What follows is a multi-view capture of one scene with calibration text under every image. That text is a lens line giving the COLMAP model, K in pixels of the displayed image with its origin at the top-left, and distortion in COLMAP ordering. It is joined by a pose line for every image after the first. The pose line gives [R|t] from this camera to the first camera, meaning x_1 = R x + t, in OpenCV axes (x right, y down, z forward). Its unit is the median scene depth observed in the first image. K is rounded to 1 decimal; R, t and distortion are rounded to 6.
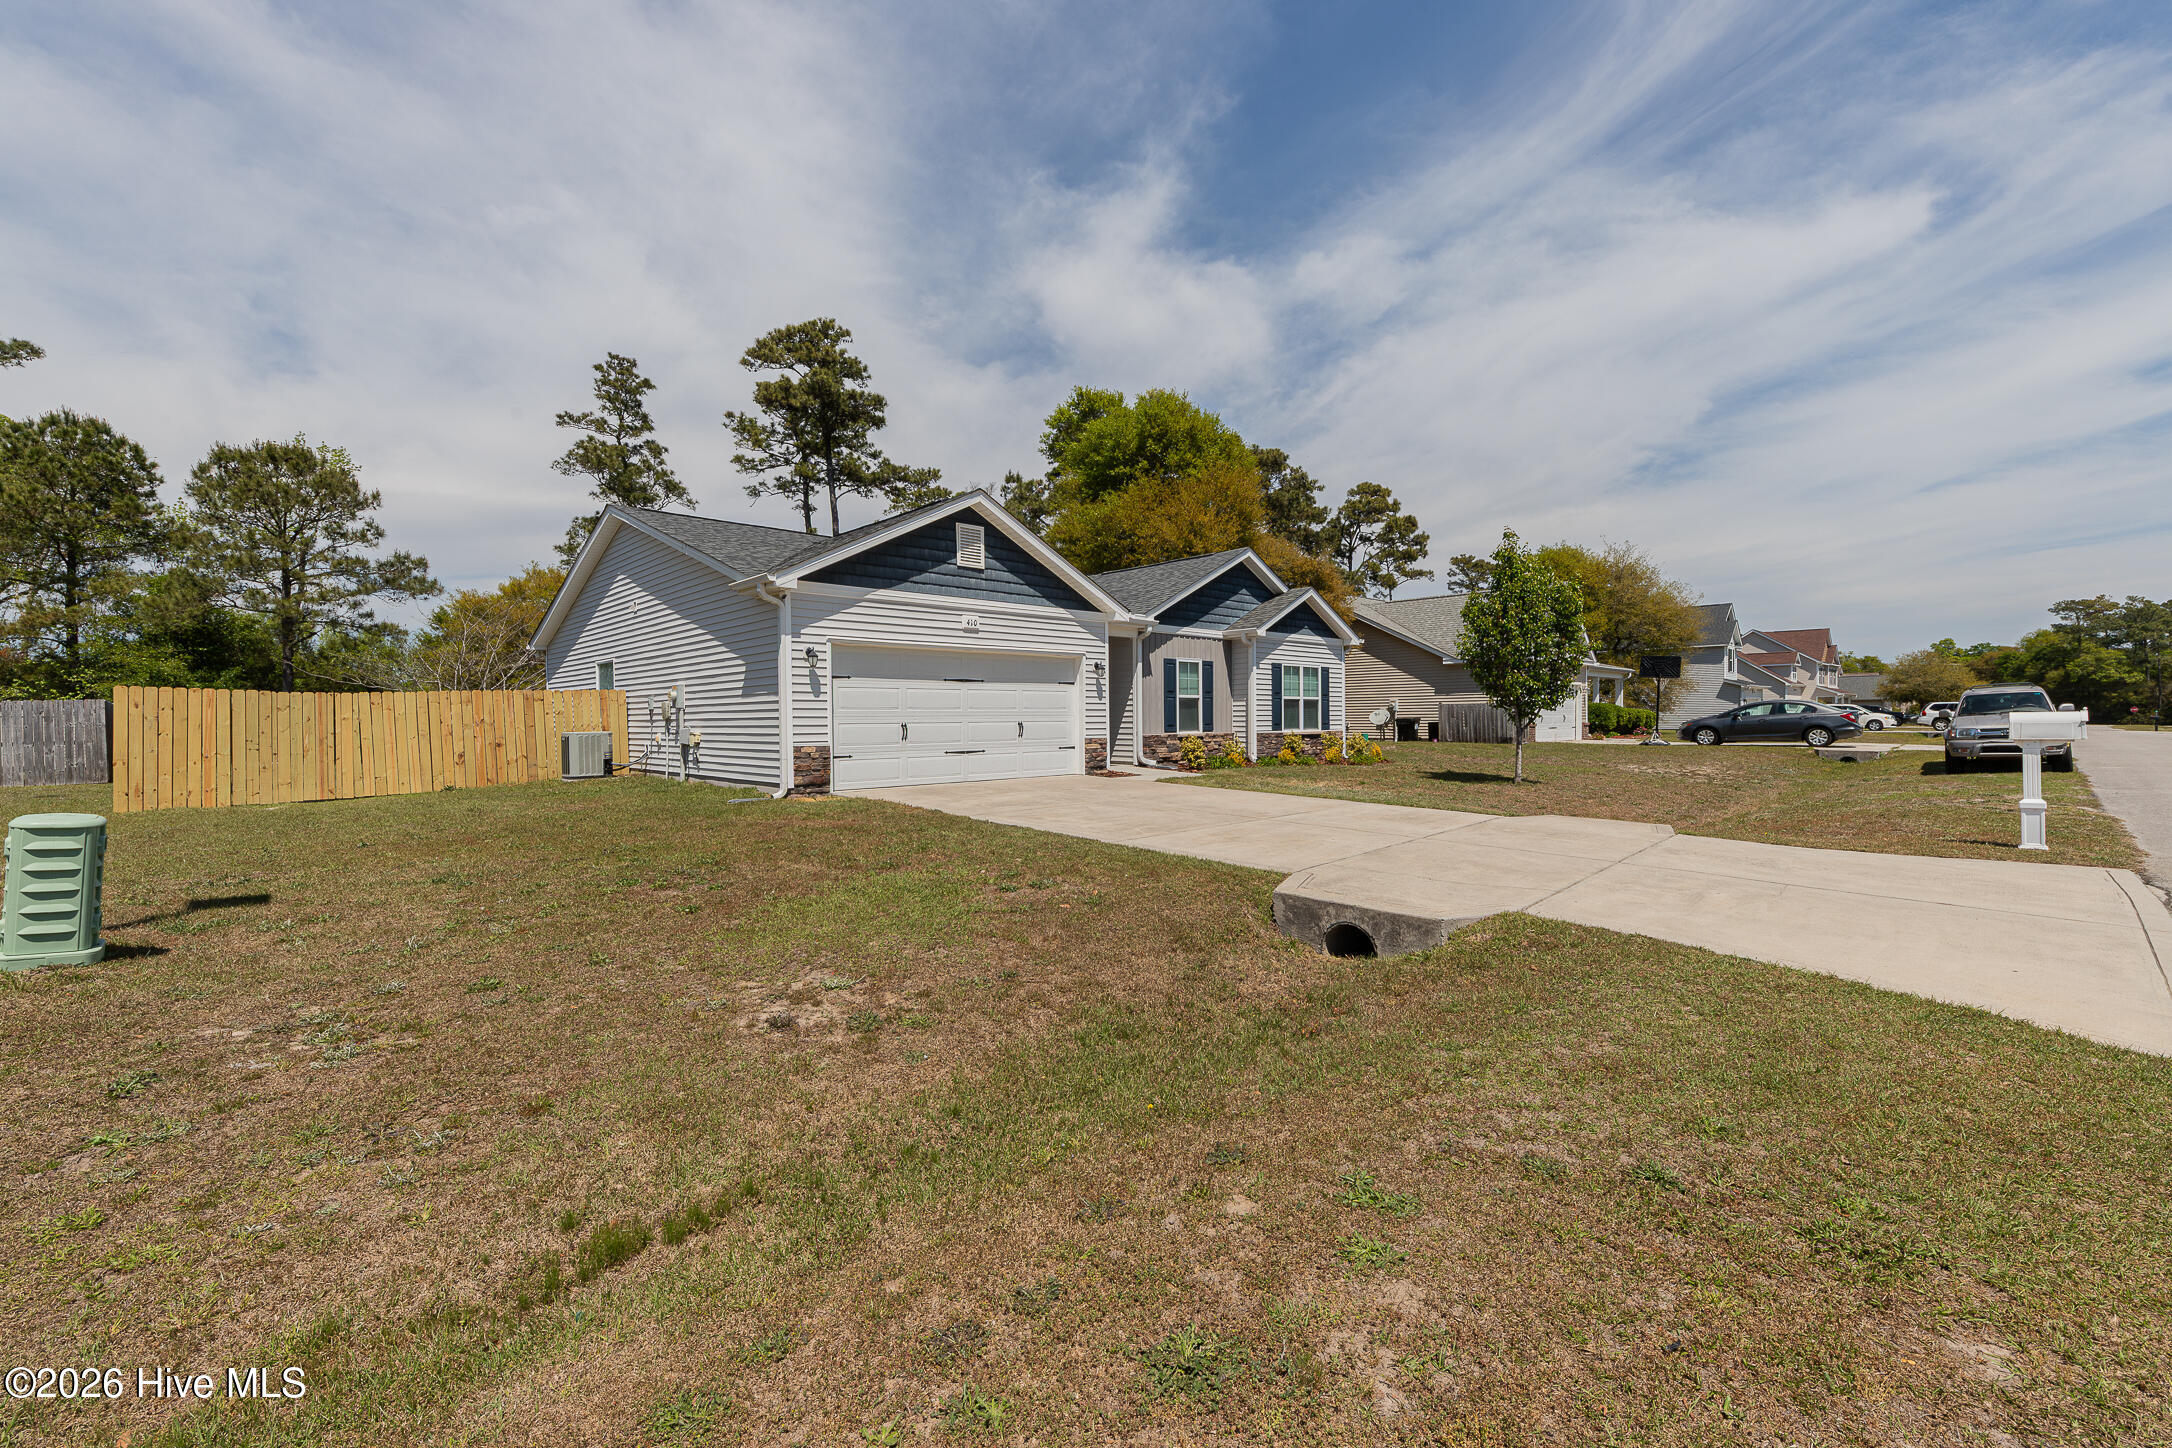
lens RADIAL K [[881.6, 0, 1094.0], [0, 881.6, 731.9], [0, 0, 1]] dist [0.000890, 0.000054]
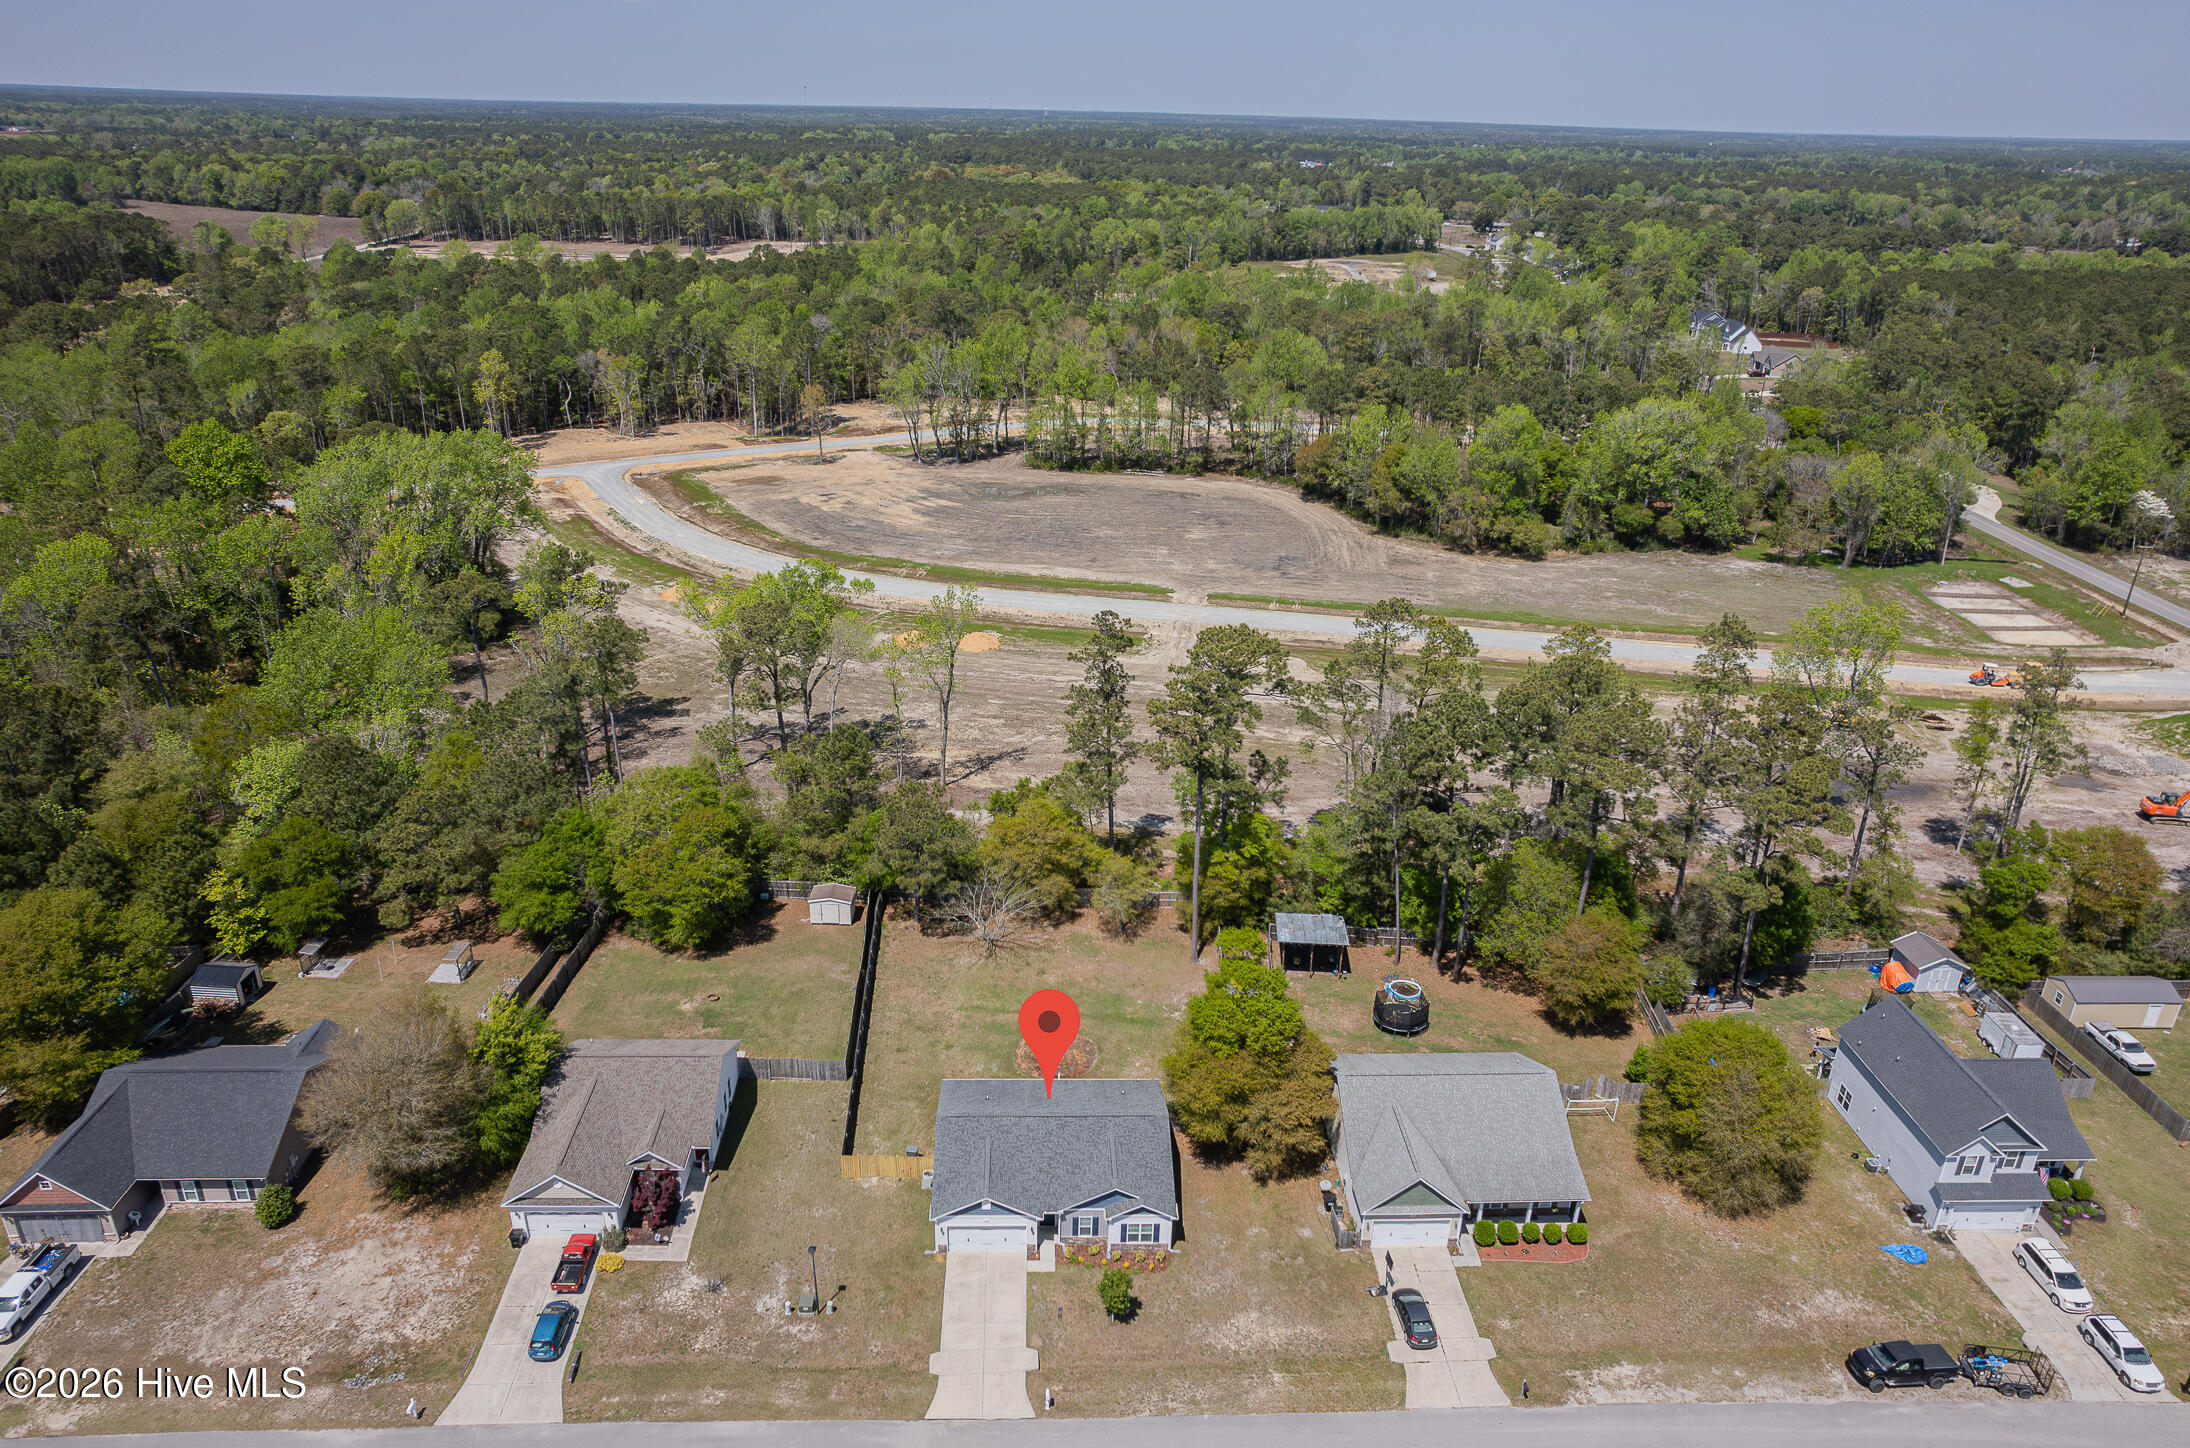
lens RADIAL K [[1461.0, 0, 1088.1], [0, 1461.0, 734.9], [0, 0, 1]] dist [-0.079218, 0.087481]
pose [[0.746980, 0.291674, -0.597450, 2.556294], [-0.040708, 0.917009, 0.396785, -3.504865], [0.663599, -0.272069, 0.696861, -1.929397]]
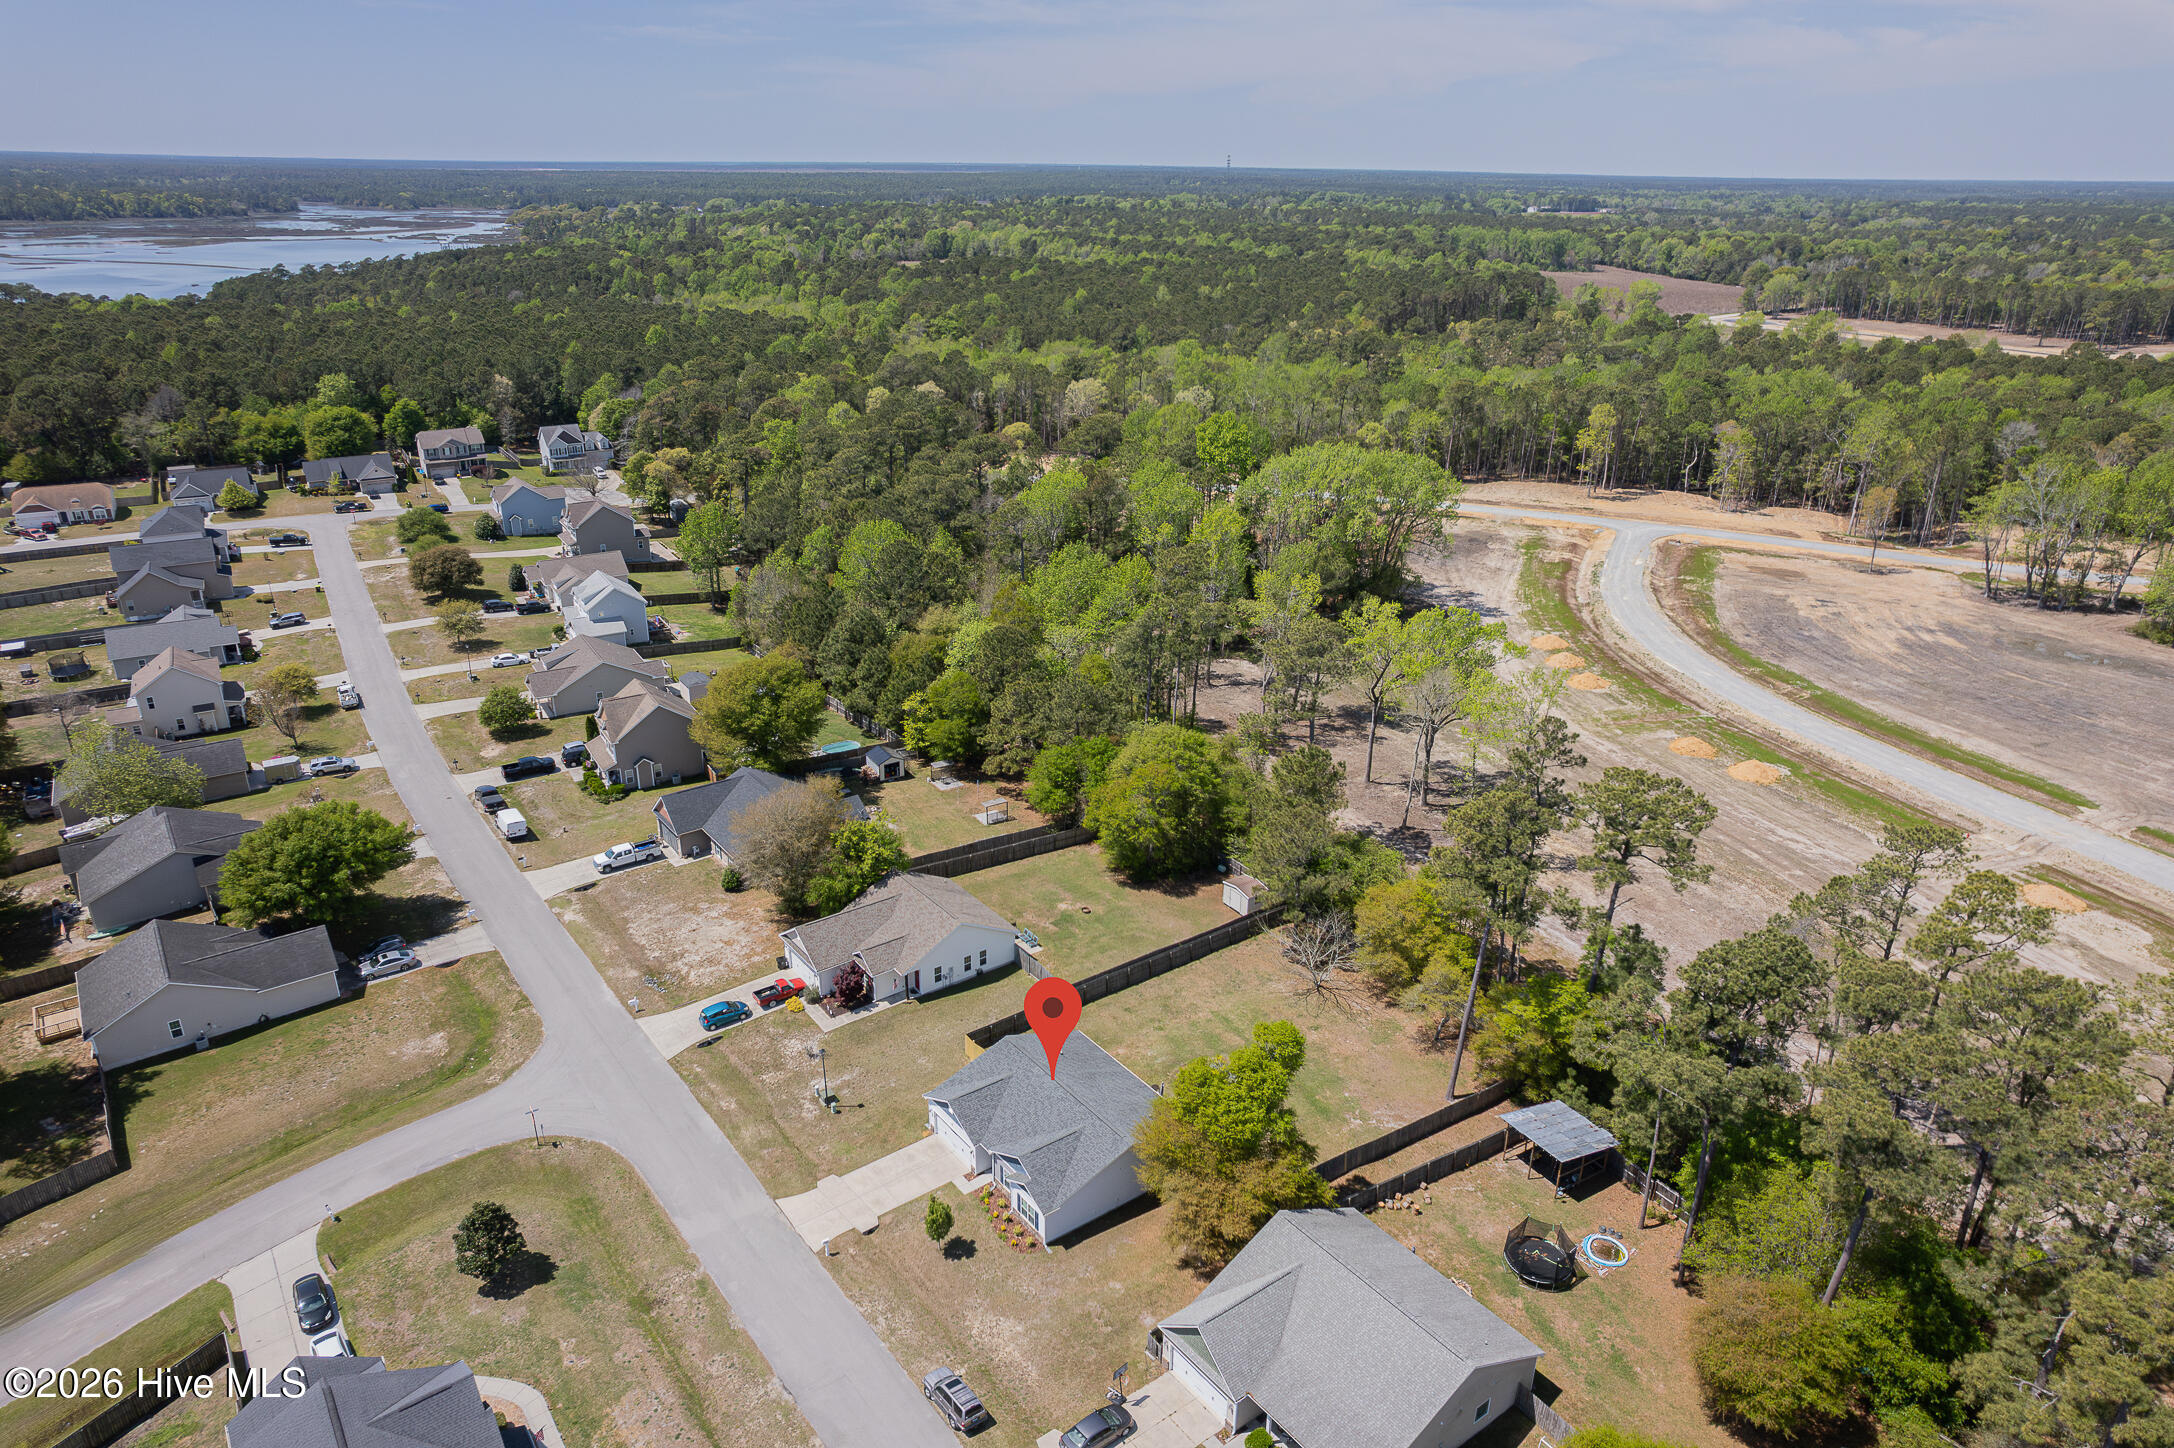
lens RADIAL K [[1386.2, 0, 1088.0], [0, 1386.2, 734.0], [0, 0, 1]] dist [-0.080385, 0.093162]
pose [[-0.123791, 0.391860, -0.911659, 4.036797], [-0.024369, 0.917248, 0.397571, -3.557157], [0.992009, 0.071432, -0.103998, 1.725842]]
